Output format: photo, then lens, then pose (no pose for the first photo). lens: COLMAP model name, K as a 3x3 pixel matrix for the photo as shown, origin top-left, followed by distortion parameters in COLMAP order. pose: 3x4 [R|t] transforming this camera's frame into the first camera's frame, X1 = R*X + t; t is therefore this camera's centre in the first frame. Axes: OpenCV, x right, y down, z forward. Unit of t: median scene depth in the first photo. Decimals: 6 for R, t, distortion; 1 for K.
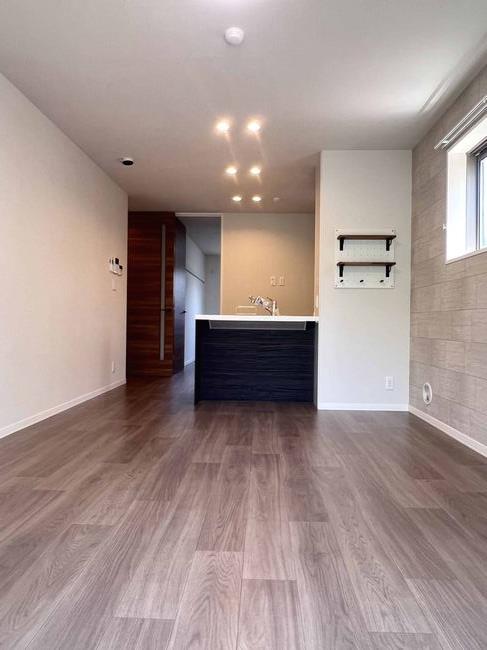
lens RADIAL K [[418.0, 0, 243.2], [0, 418.0, 324.8], [0, 0, 1]] dist [-0.002908, -0.003810]
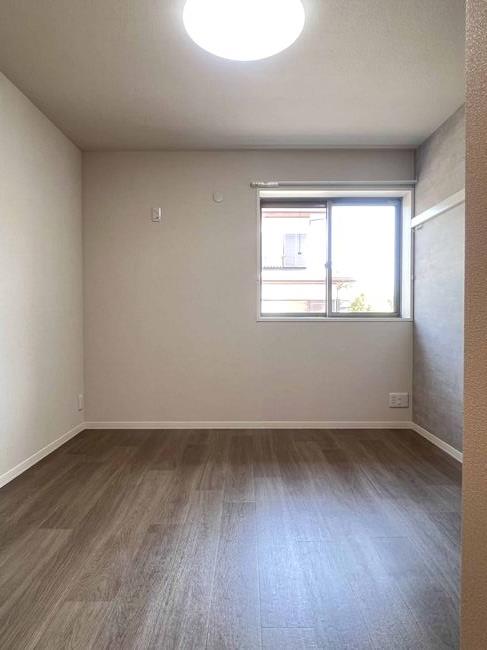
lens RADIAL K [[418.0, 0, 243.4], [0, 418.0, 323.9], [0, 0, 1]] dist [-0.002908, -0.003810]
pose [[-0.999066, -0.017065, -0.039699, 0.000587], [-0.017638, 0.999744, 0.014138, -0.120160], [0.039448, 0.014825, -0.999112, 2.252814]]
